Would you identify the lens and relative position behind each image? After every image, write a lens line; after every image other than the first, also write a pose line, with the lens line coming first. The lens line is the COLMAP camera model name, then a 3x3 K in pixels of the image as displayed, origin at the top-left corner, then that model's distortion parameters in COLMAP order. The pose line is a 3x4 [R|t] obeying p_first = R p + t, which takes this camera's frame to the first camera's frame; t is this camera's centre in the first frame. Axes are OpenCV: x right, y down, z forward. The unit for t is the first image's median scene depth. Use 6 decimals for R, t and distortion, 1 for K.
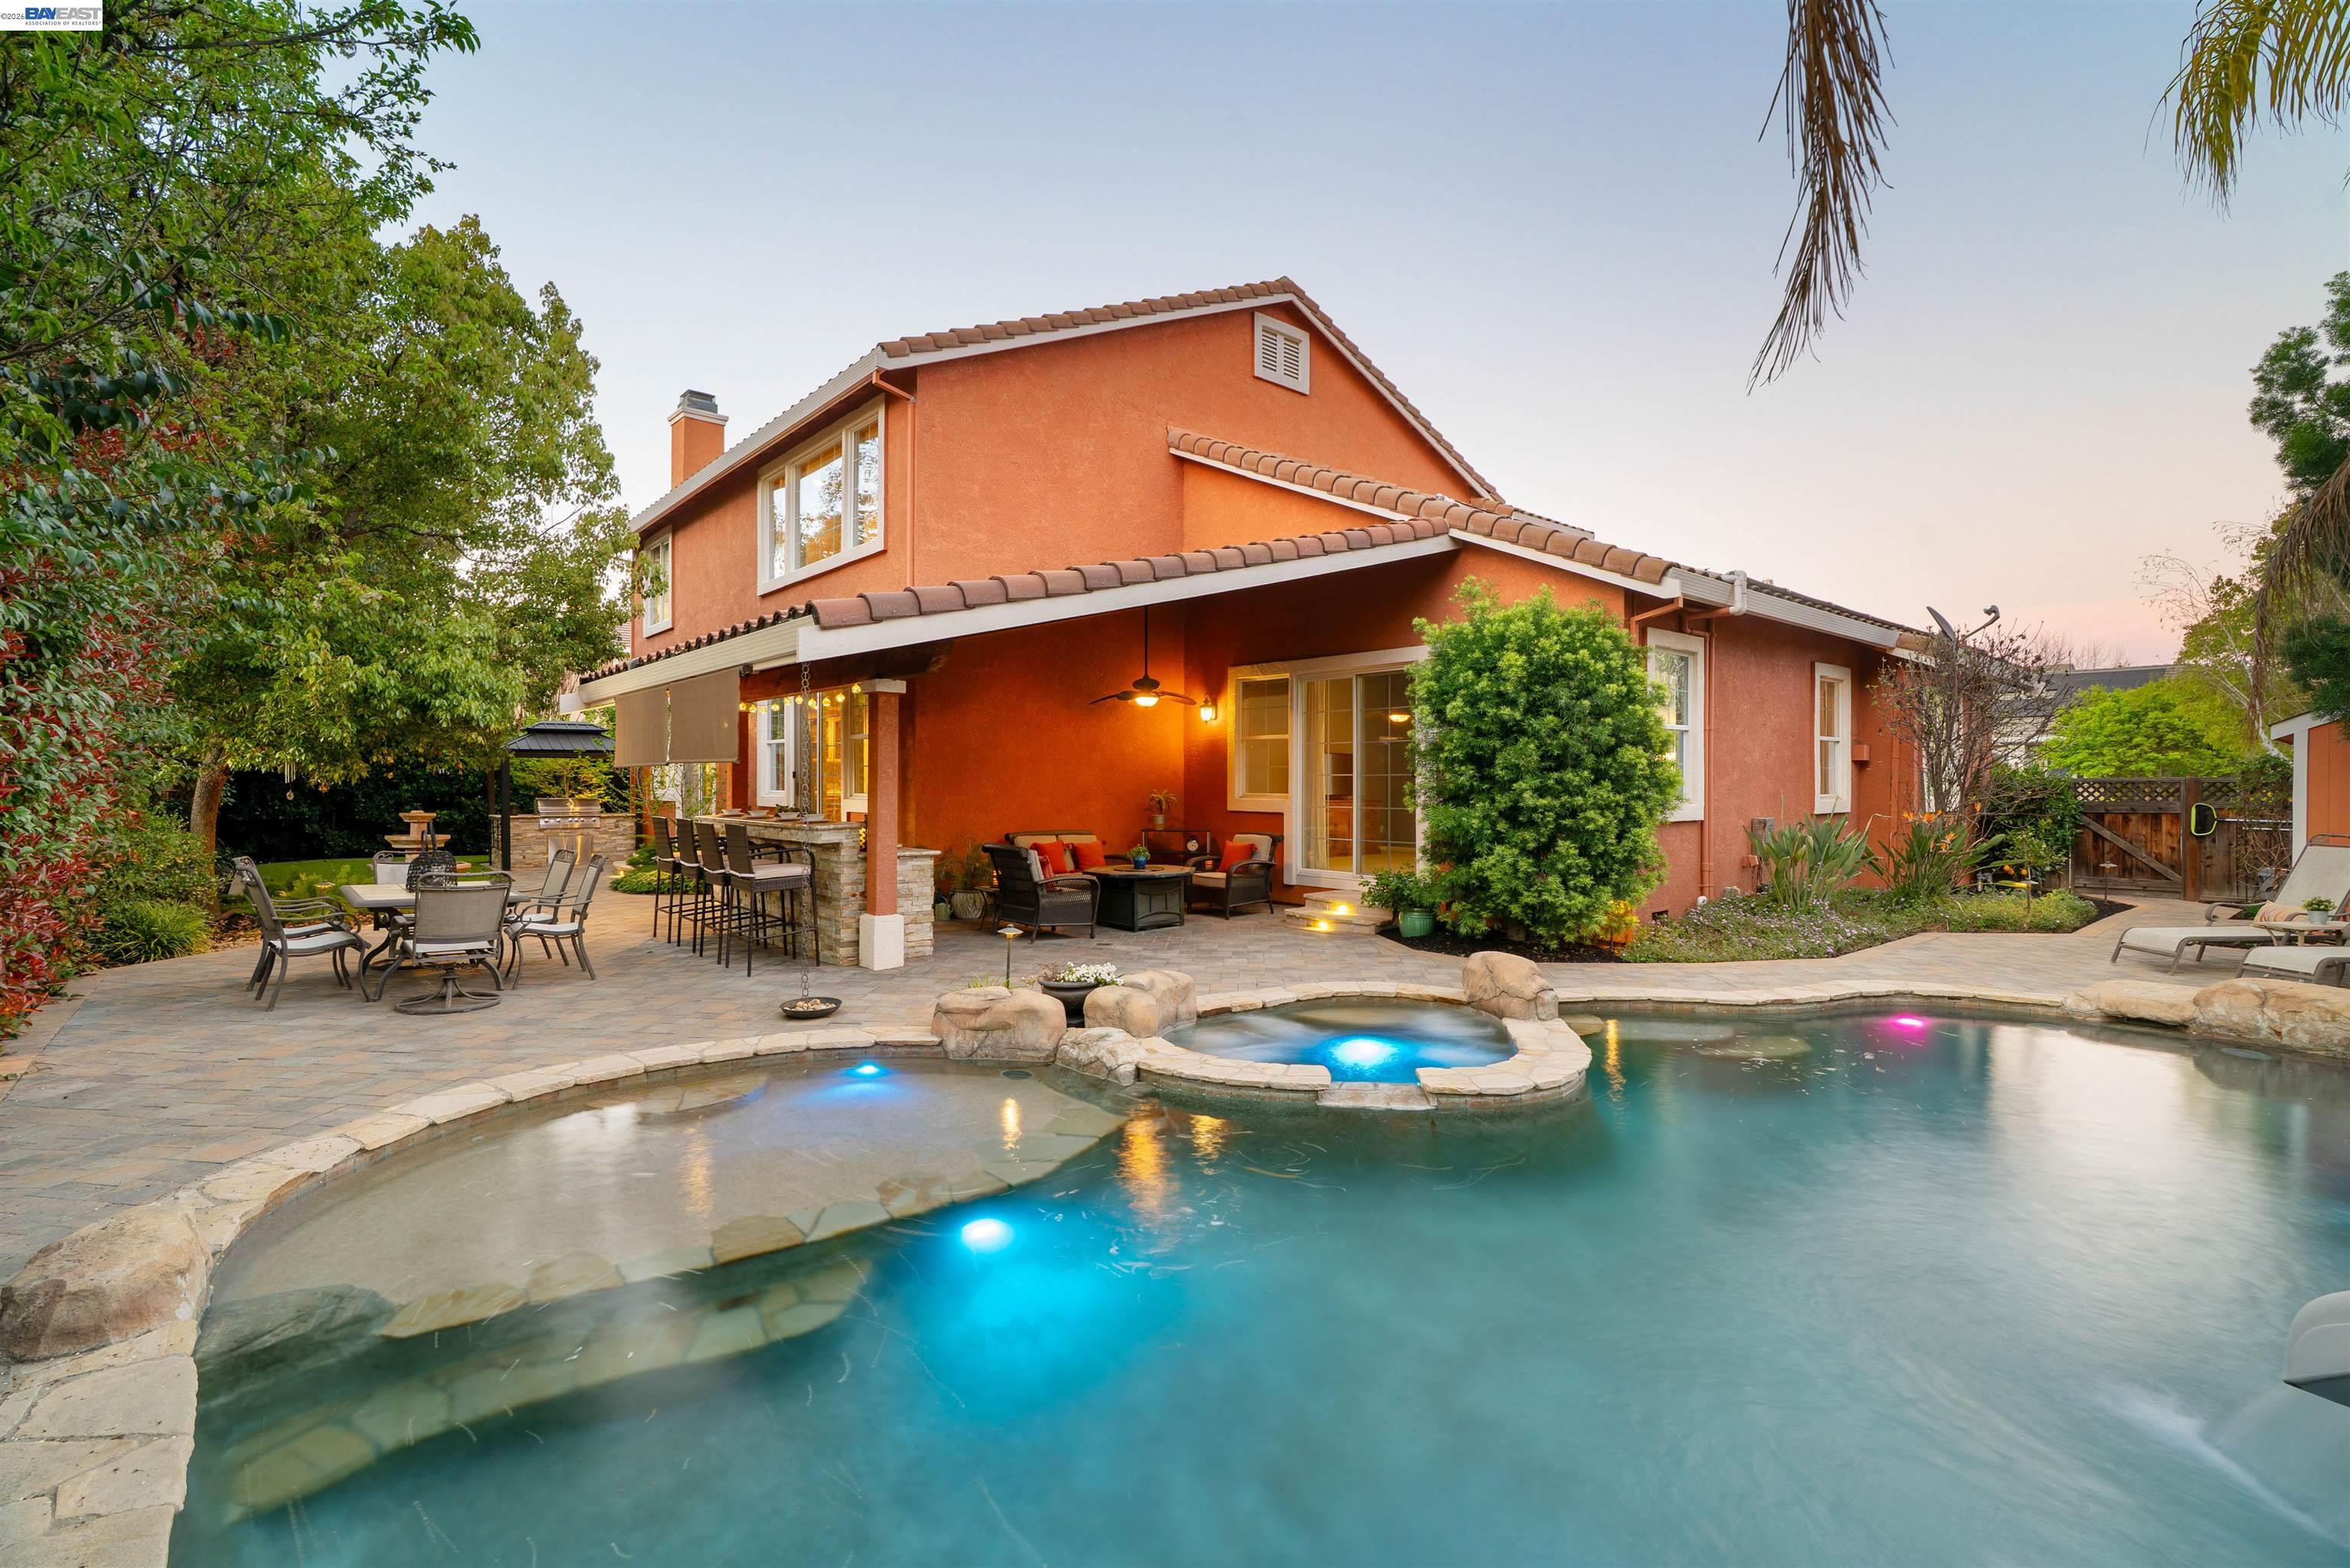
lens RADIAL K [[1075.4, 0, 1173.0], [0, 1075.4, 788.8], [0, 0, 1]] dist [-0.002310, 0.000116]
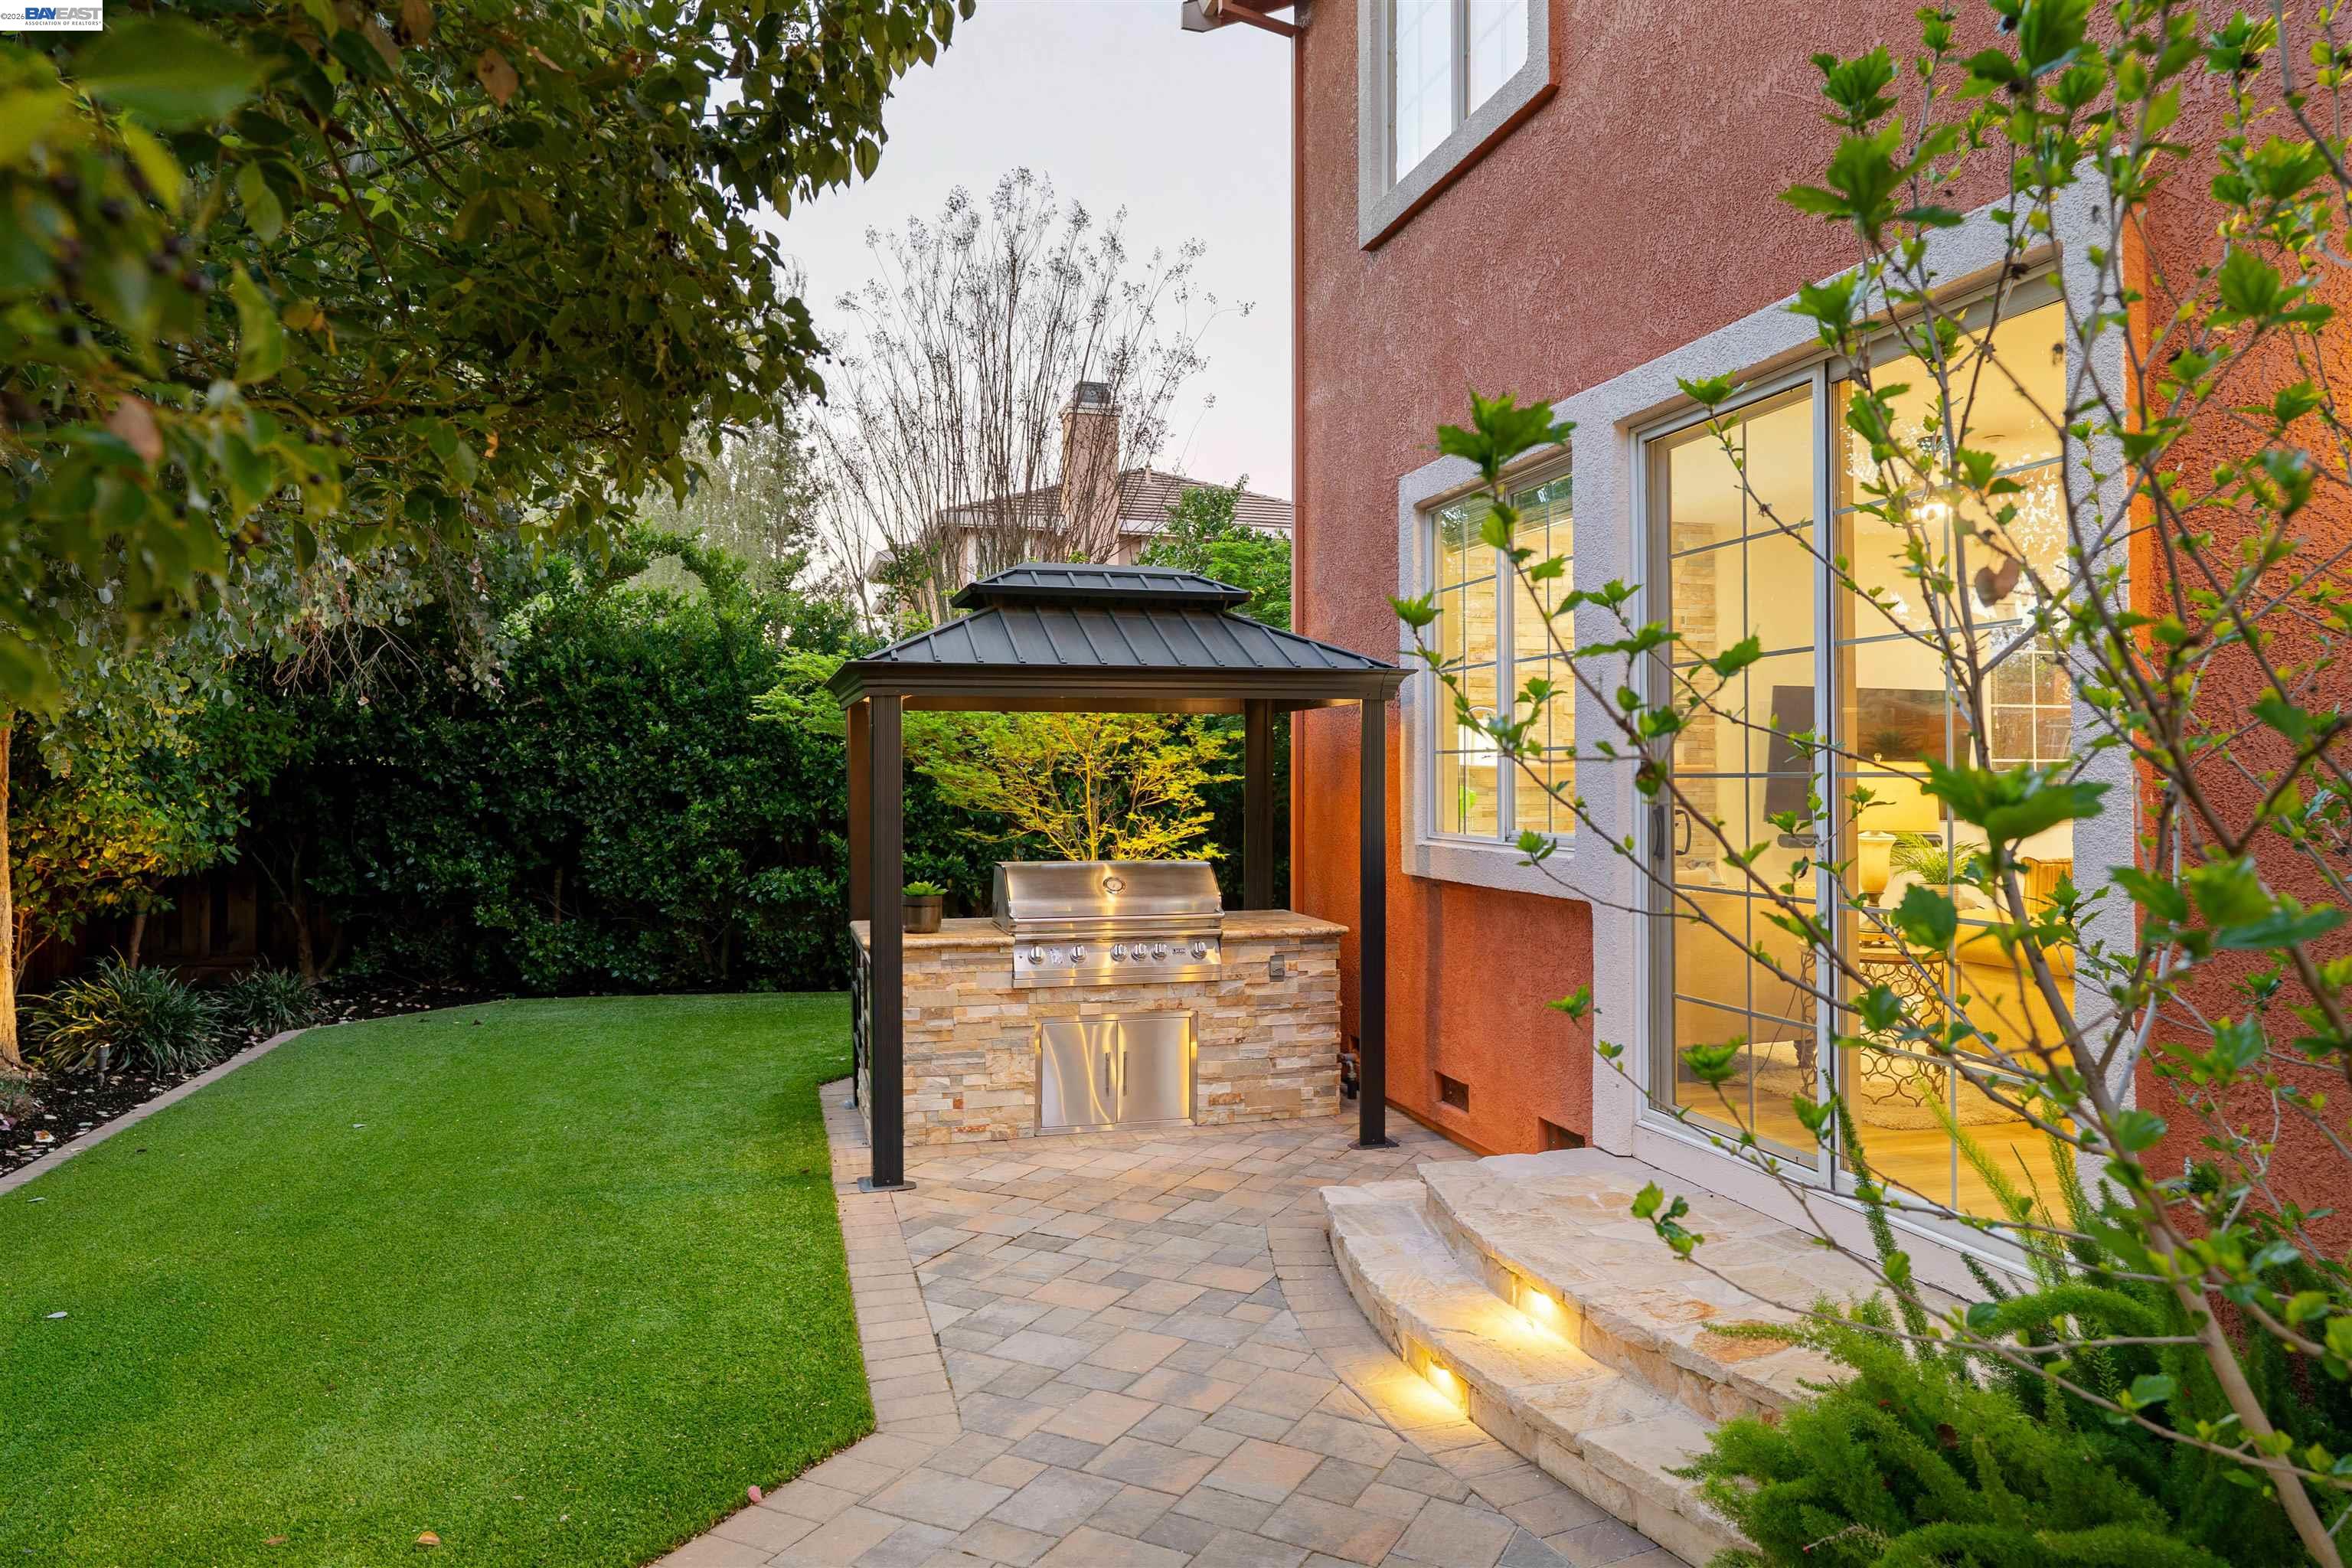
lens RADIAL K [[1435.7, 0, 1177.2], [0, 1435.7, 781.1], [0, 0, 1]] dist [0.000446, 0.000001]
pose [[0.908605, 0.002259, -0.417650, -0.914104], [-0.006157, 0.999949, -0.007986, -0.018151], [0.417611, 0.009828, 0.908573, 1.570086]]
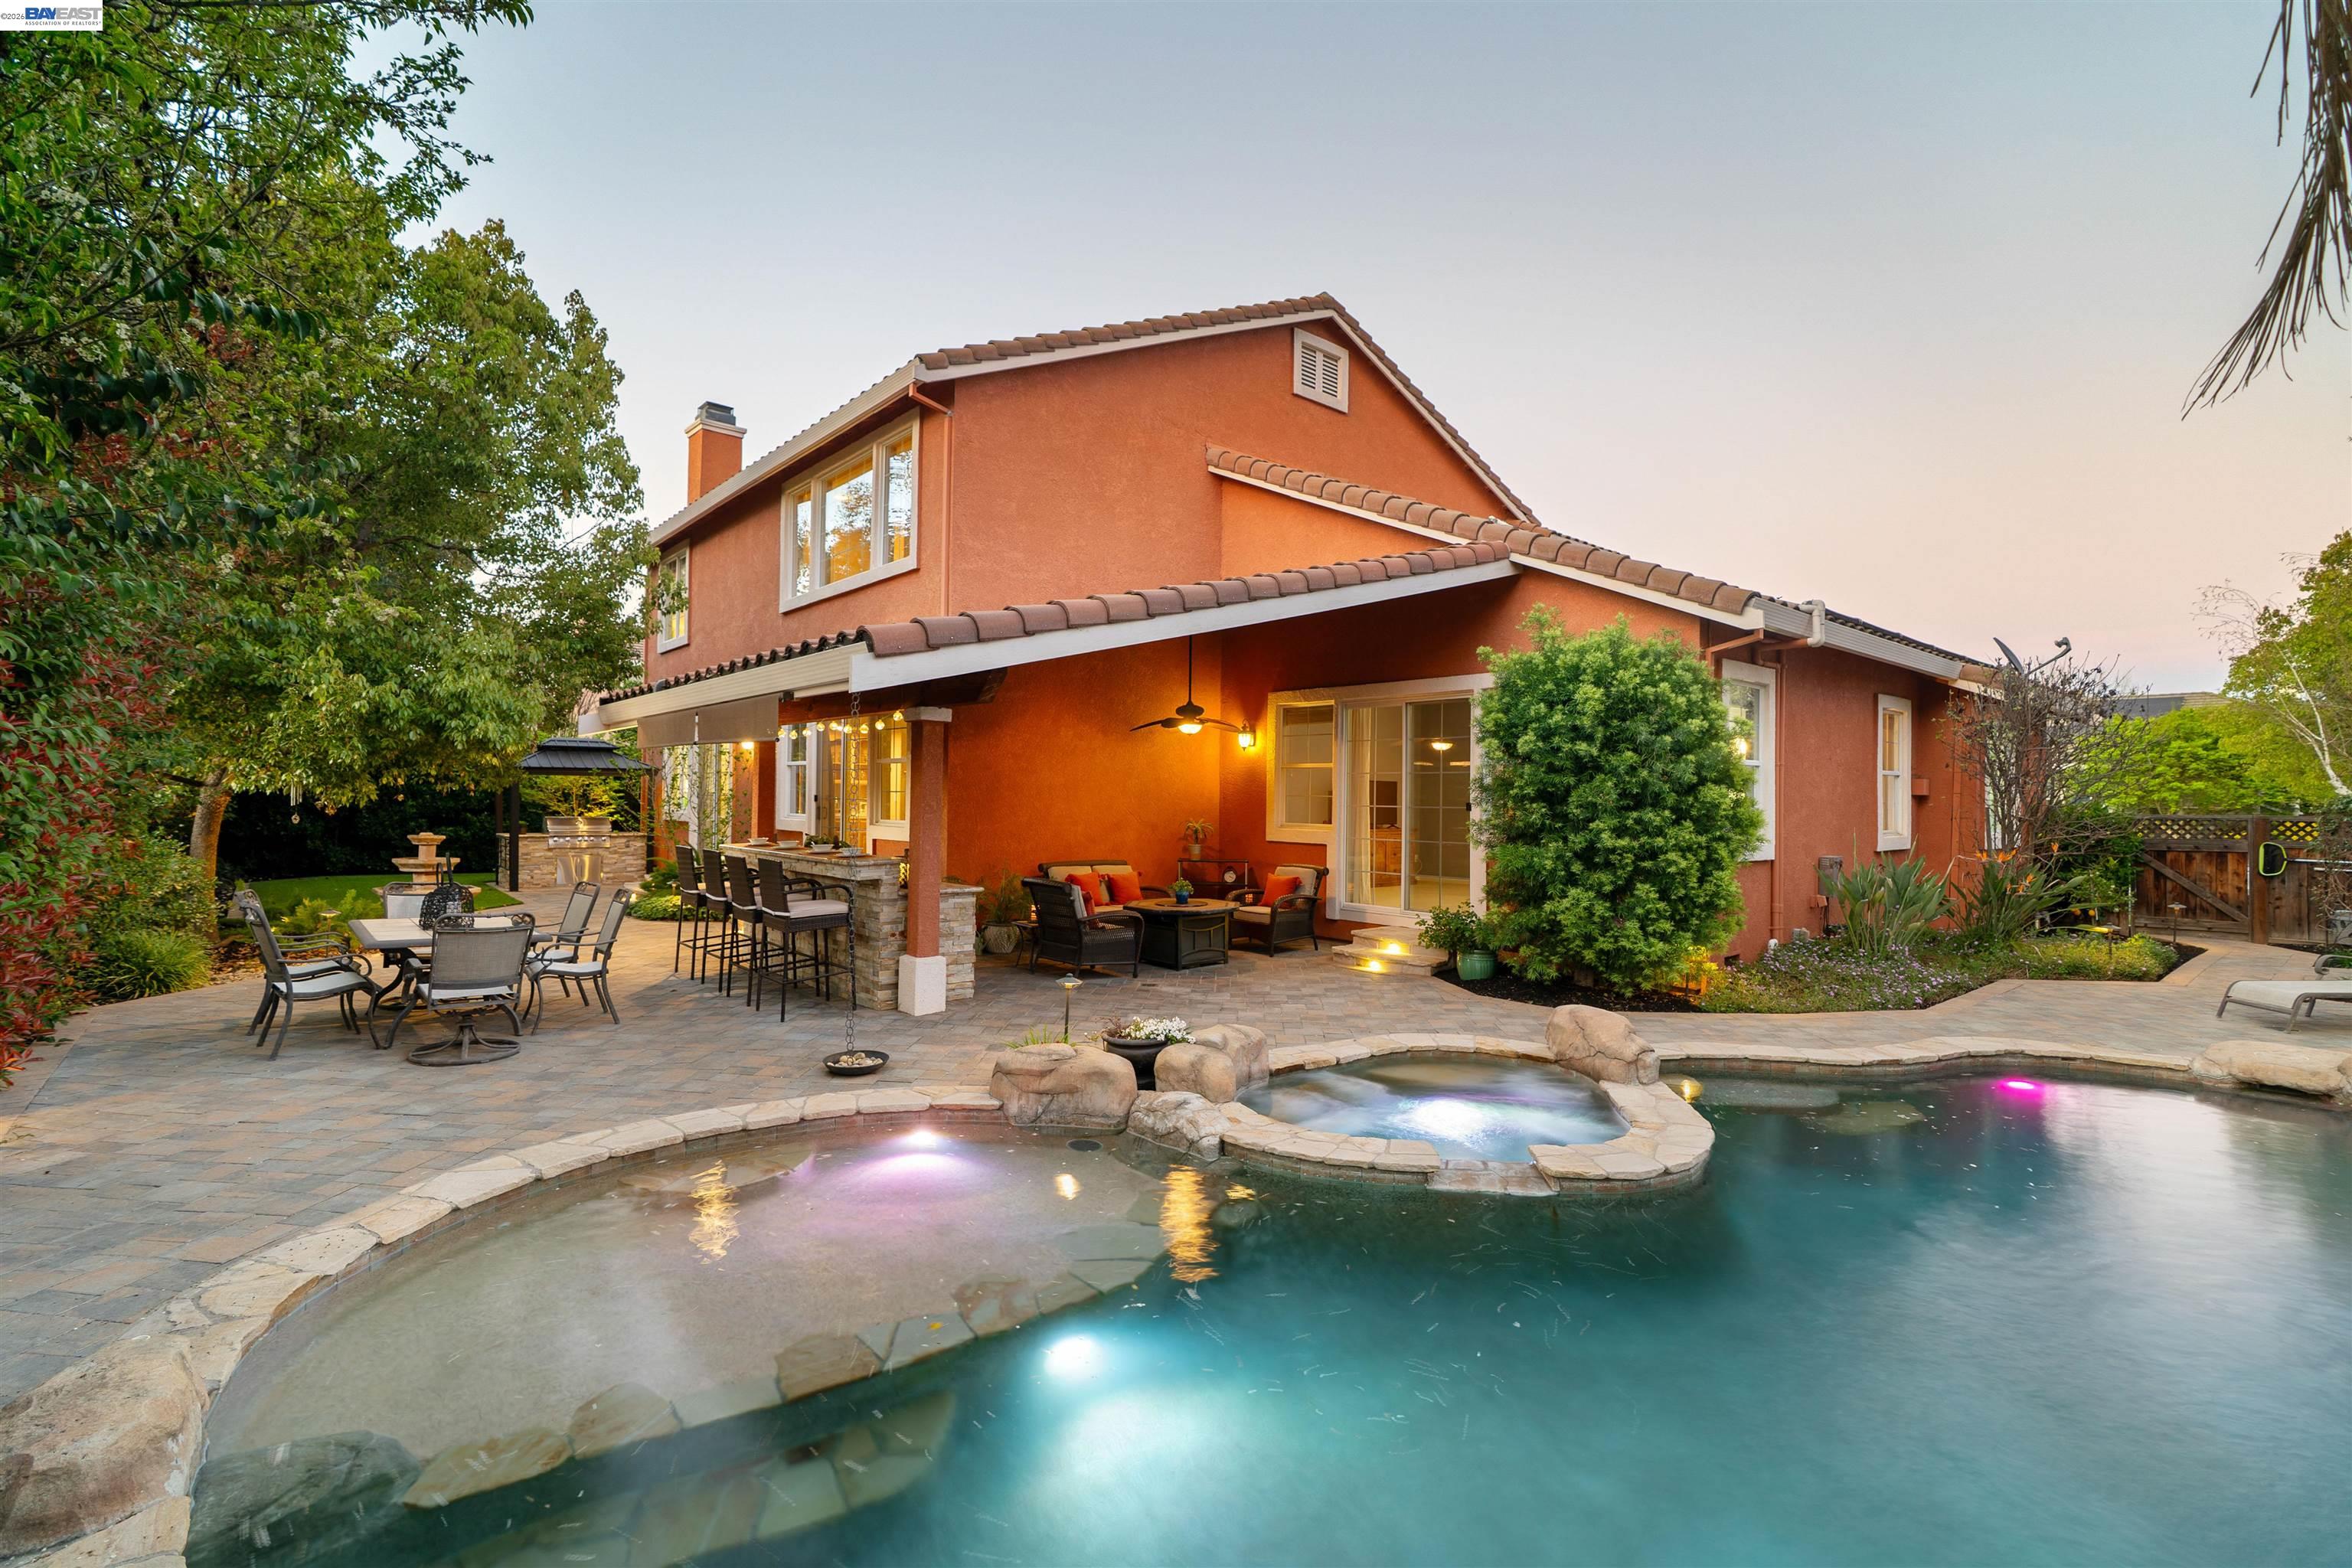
lens RADIAL K [[1076.4, 0, 1175.4], [0, 1076.4, 789.0], [0, 0, 1]] dist [-0.002310, 0.000116]
pose [[0.999949, 0.010067, 0.000953, -0.049168], [-0.010051, 0.999837, -0.015015, -0.016675], [-0.001104, 0.015005, 0.999887, 0.051300]]
